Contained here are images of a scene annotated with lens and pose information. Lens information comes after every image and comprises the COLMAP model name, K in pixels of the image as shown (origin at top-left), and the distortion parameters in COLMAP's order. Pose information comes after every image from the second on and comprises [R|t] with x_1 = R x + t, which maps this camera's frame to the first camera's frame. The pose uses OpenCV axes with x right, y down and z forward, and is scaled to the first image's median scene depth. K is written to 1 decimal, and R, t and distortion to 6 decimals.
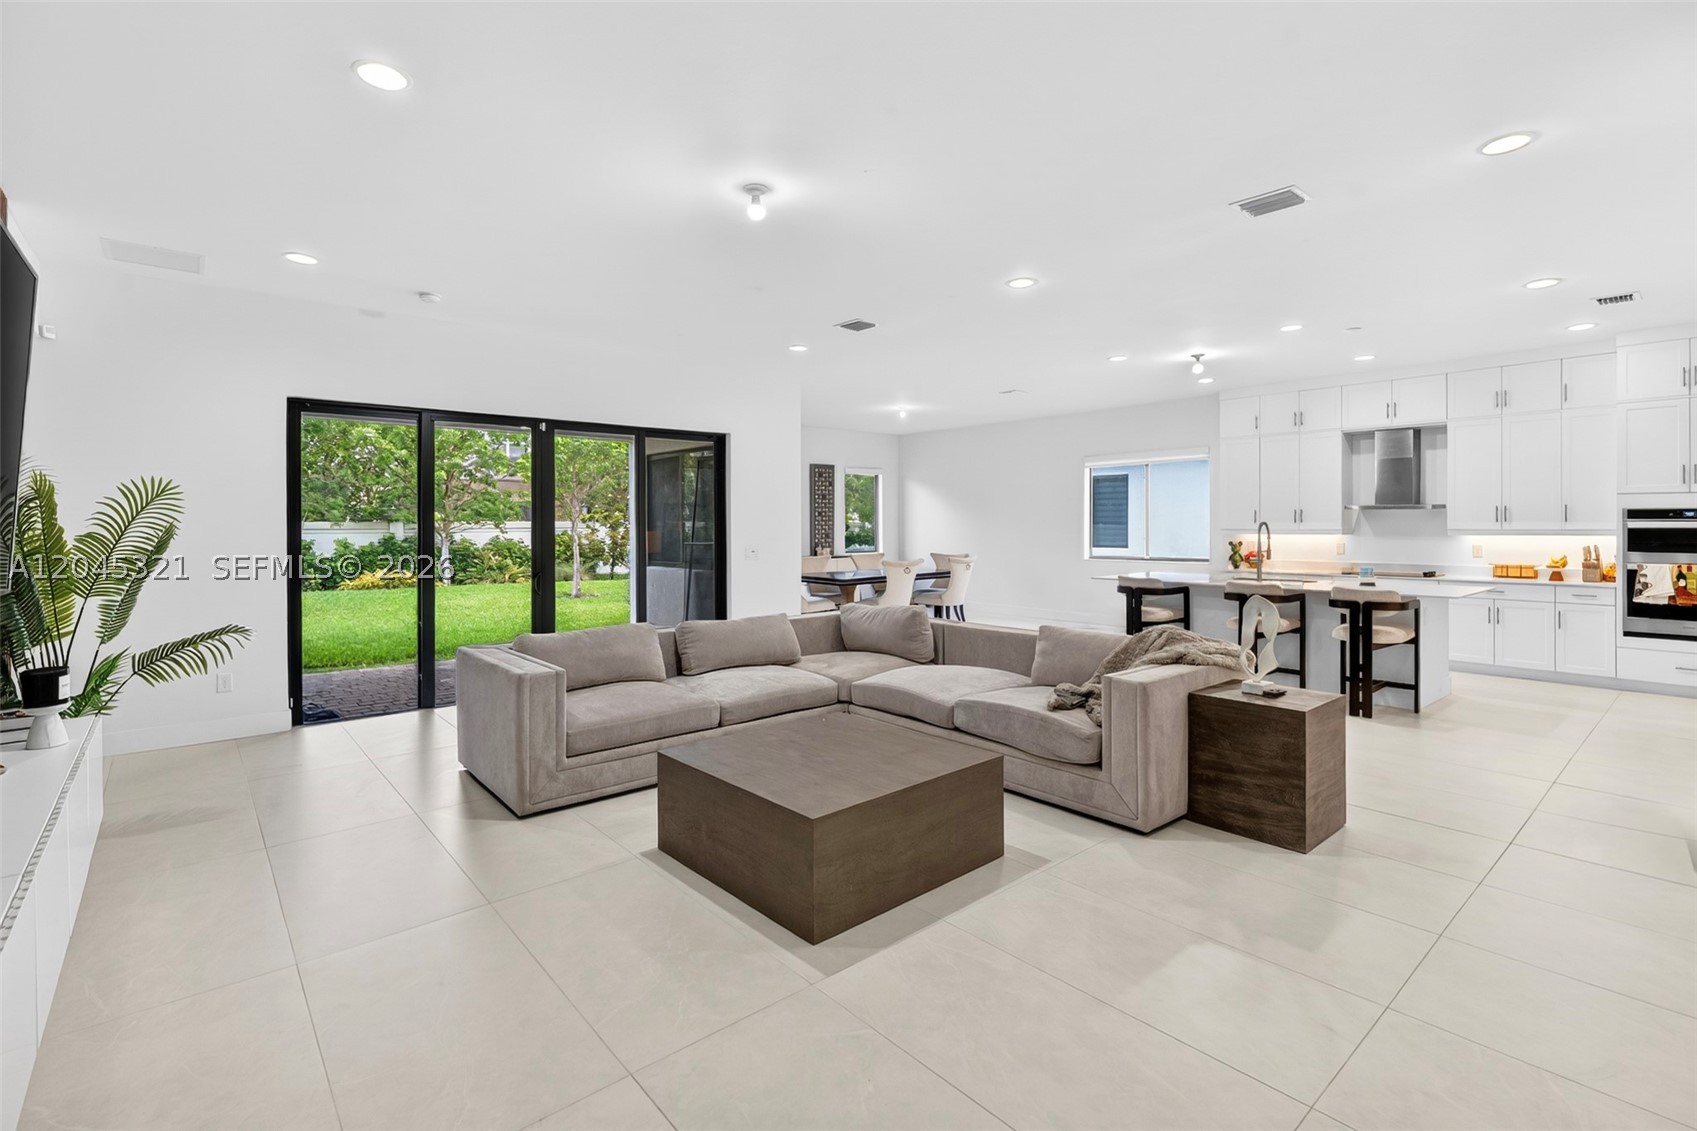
lens RADIAL K [[777.3, 0, 850.4], [0, 777.3, 526.3], [0, 0, 1]] dist [0.000075, 0.000493]
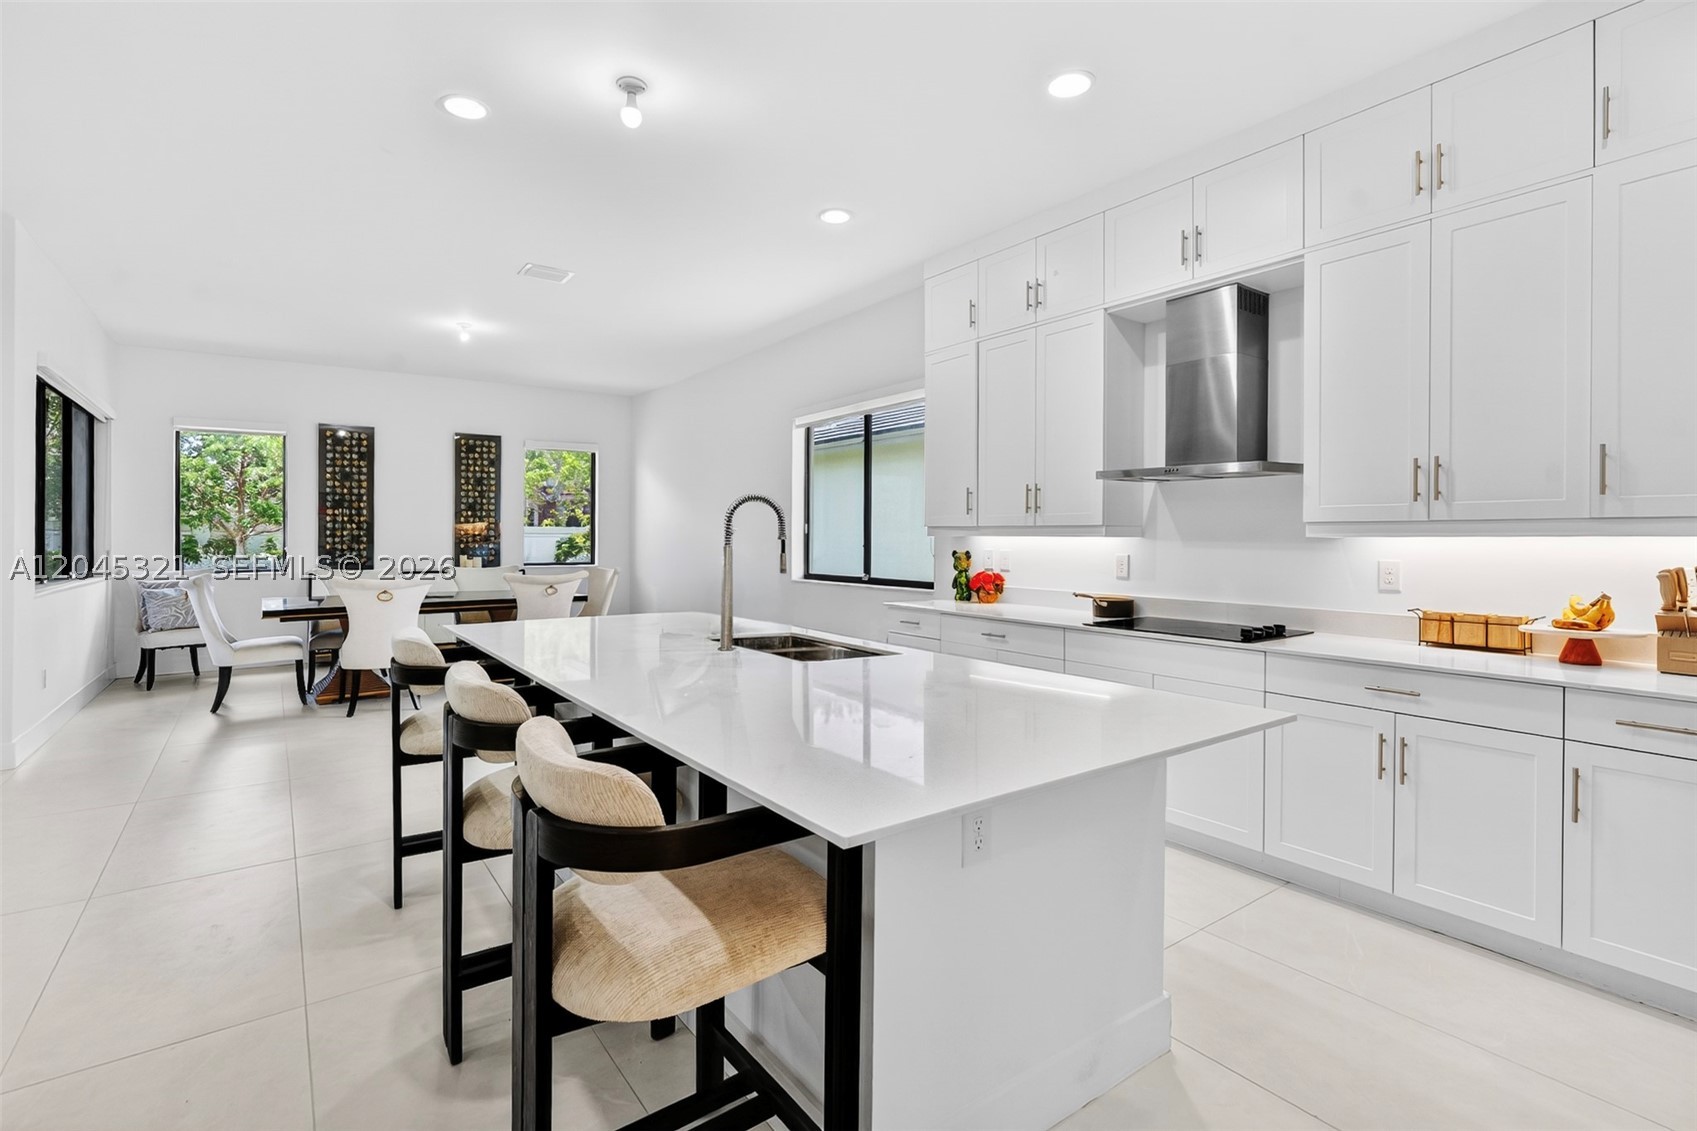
lens RADIAL K [[785.2, 0, 832.5], [0, 785.2, 533.6], [0, 0, 1]] dist [-0.001367, -0.000142]
pose [[0.995975, 0.008620, -0.089214, 0.606535], [-0.009197, 0.999939, -0.006061, 0.015834], [0.089157, 0.006857, 0.995994, 0.620768]]
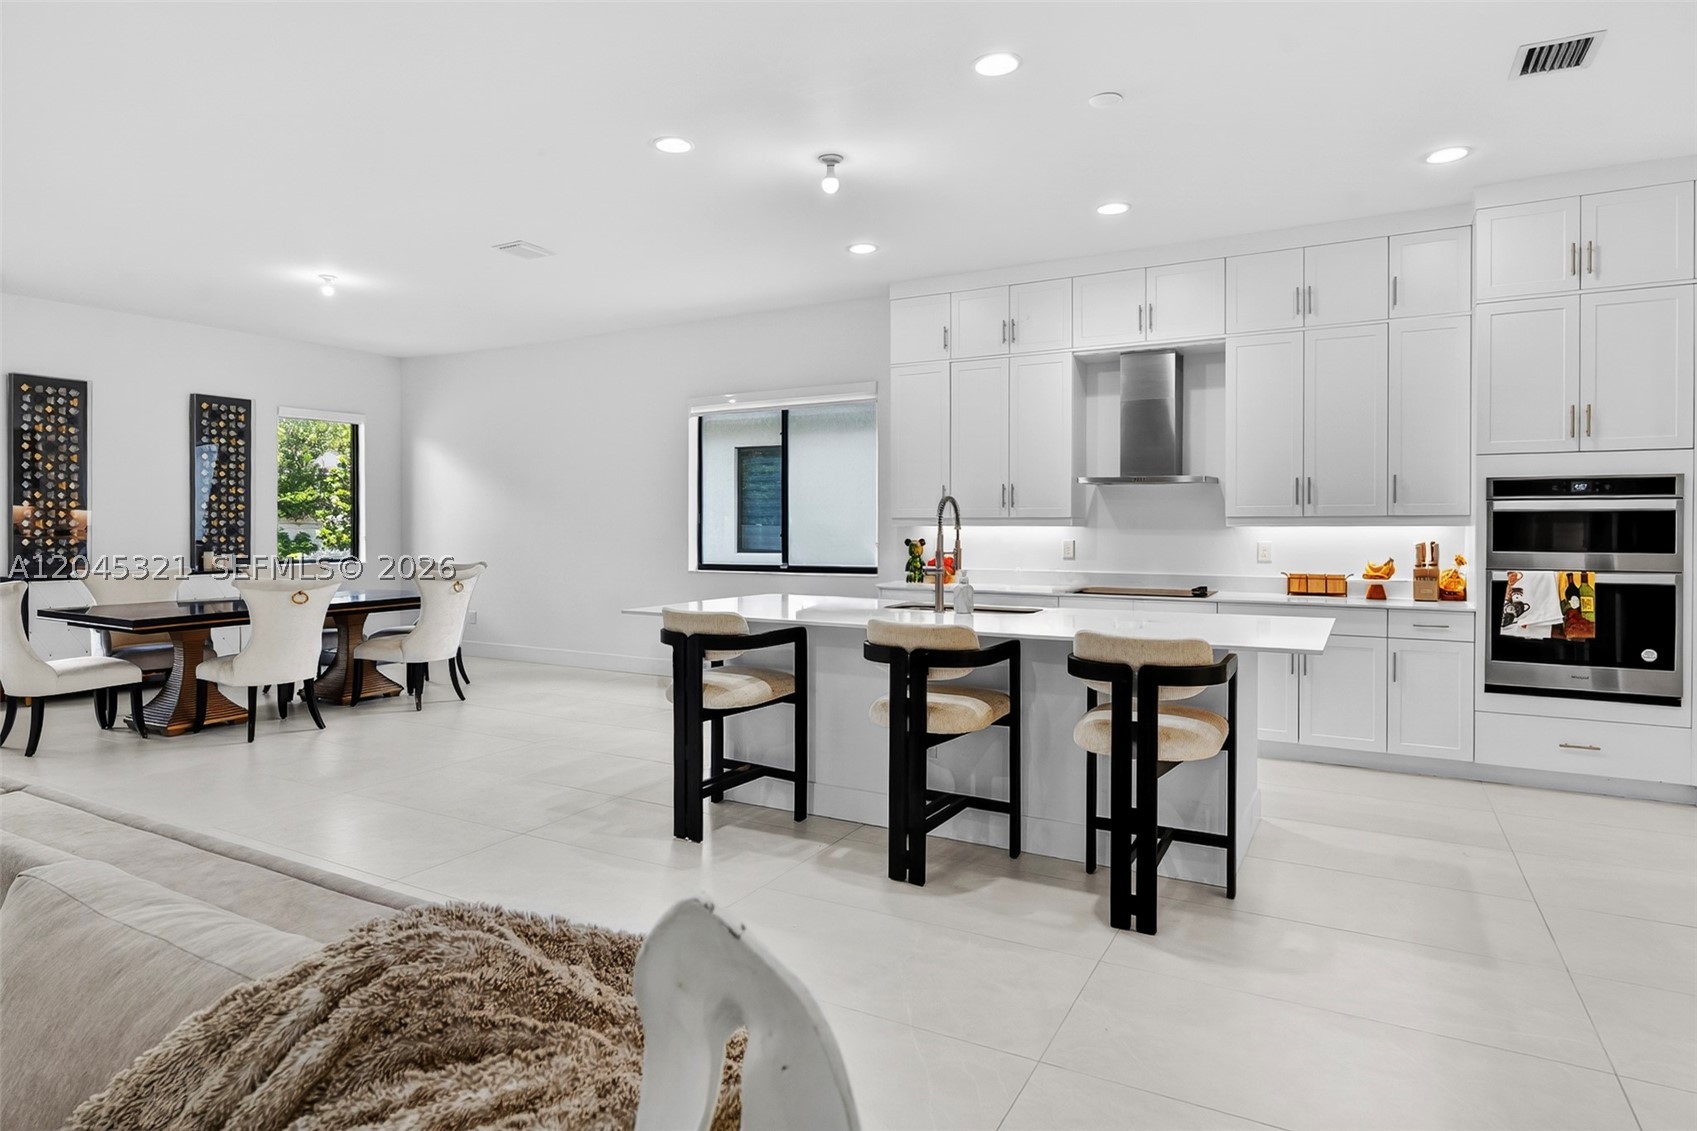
lens RADIAL K [[943.5, 0, 840.3], [0, 943.5, 531.7], [0, 0, 1]] dist [0.000431, -0.001117]
pose [[0.939933, 0.005265, 0.341319, 0.257059], [-0.005644, 0.999984, 0.000117, 0.018712], [-0.341313, -0.002037, 0.939947, 0.448048]]
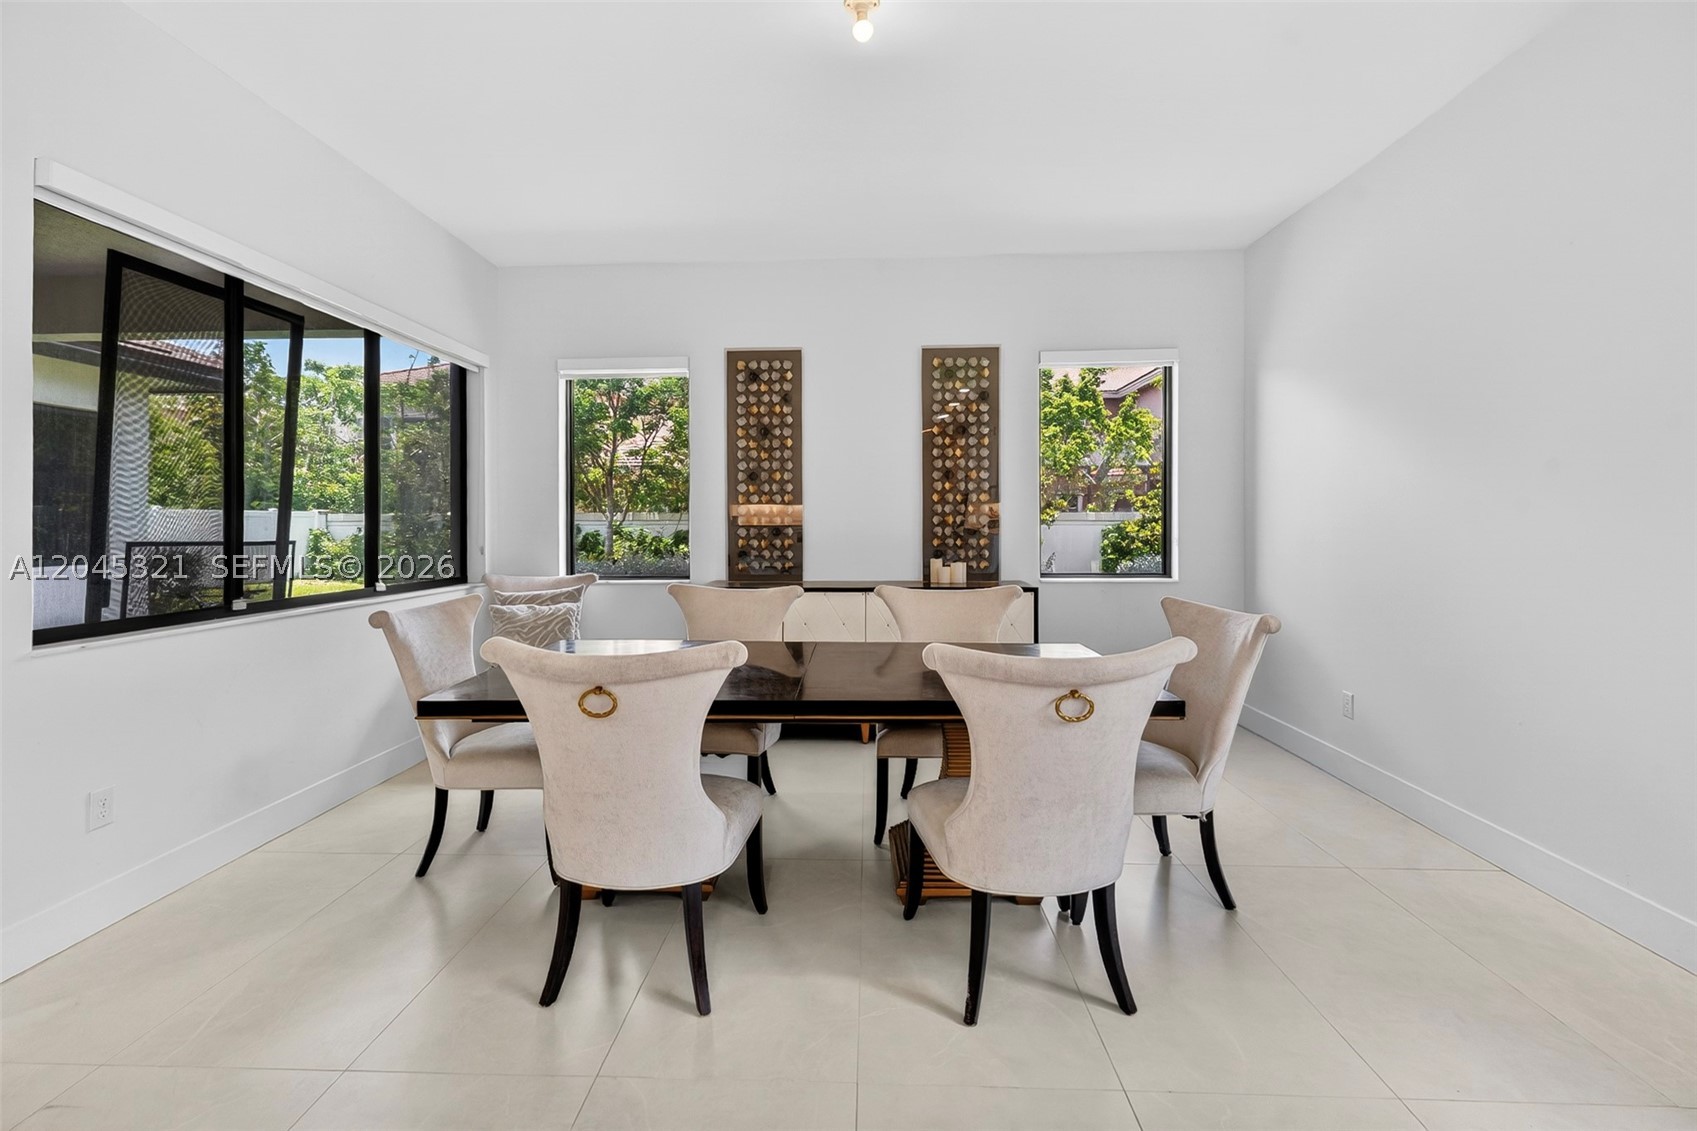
lens RADIAL K [[785.2, 0, 832.5], [0, 785.2, 533.6], [0, 0, 1]] dist [-0.001367, -0.000142]
pose [[0.725122, 0.013596, -0.688486, 0.343474], [-0.004070, 0.999872, 0.015459, 0.014387], [0.688608, -0.008407, 0.725085, 1.209579]]
